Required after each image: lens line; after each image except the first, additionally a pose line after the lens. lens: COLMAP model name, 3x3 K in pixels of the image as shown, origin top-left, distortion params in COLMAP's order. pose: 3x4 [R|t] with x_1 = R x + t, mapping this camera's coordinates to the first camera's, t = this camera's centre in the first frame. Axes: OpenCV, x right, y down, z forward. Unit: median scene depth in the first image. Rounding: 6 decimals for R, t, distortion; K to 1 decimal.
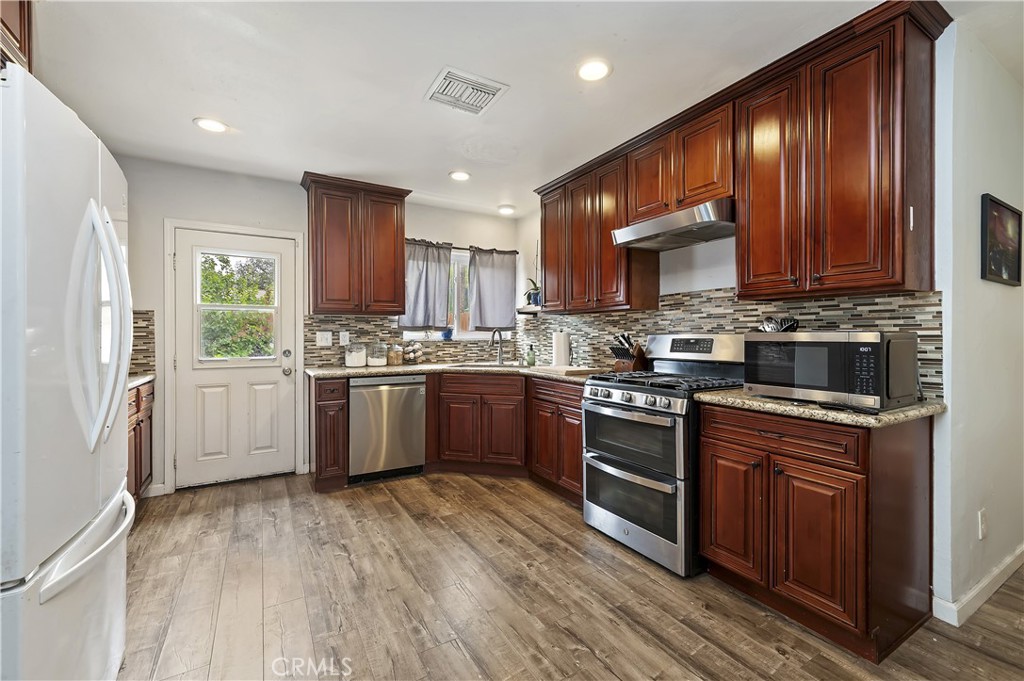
lens RADIAL K [[430.5, 0, 516.0], [0, 430.5, 328.1], [0, 0, 1]] dist [0.007656, 0.000098]
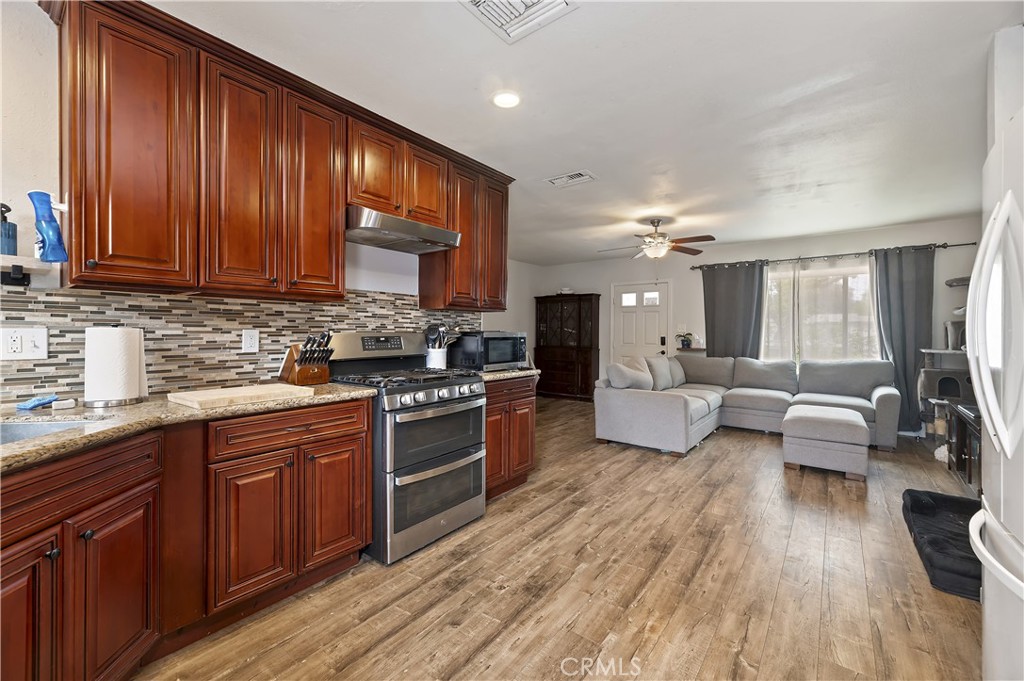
lens RADIAL K [[413.4, 0, 513.0], [0, 413.4, 342.1], [0, 0, 1]] dist [-0.000242, 0.000075]
pose [[-0.363190, -0.021031, 0.931478, -0.538363], [-0.017736, 0.999720, 0.015657, 0.012893], [-0.931546, -0.010835, -0.363461, 0.900728]]
